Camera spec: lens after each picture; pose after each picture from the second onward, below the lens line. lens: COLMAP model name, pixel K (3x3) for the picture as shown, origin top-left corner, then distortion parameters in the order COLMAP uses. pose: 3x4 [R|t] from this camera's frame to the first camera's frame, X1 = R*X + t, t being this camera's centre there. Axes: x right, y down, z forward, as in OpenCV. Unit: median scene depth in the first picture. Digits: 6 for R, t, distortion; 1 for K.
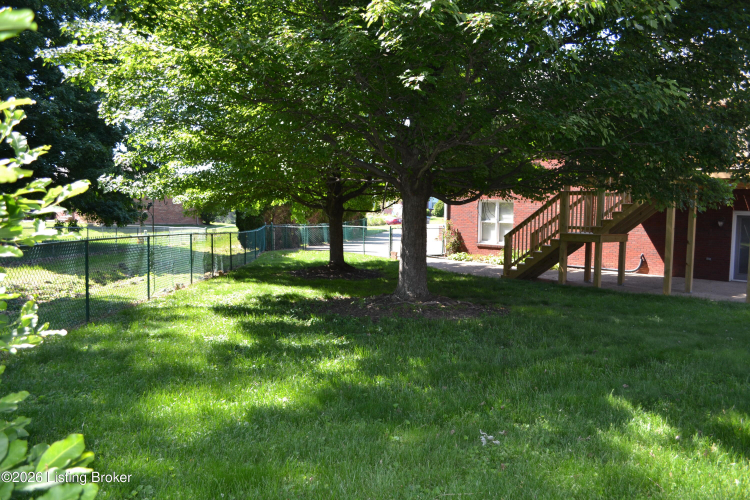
lens RADIAL K [[601.6, 0, 377.6], [0, 601.6, 263.8], [0, 0, 1]] dist [-0.087963, 0.020796]
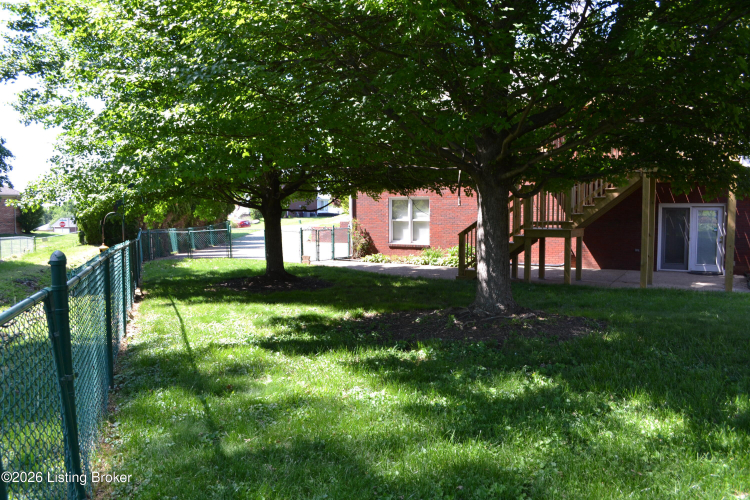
lens RADIAL K [[601.6, 0, 377.6], [0, 601.6, 263.8], [0, 0, 1]] dist [-0.087963, 0.020796]
pose [[0.953492, -0.043630, 0.298245, -0.144475], [0.044270, 0.999009, 0.004613, -0.007732], [-0.298151, 0.008805, 0.954478, 0.112728]]
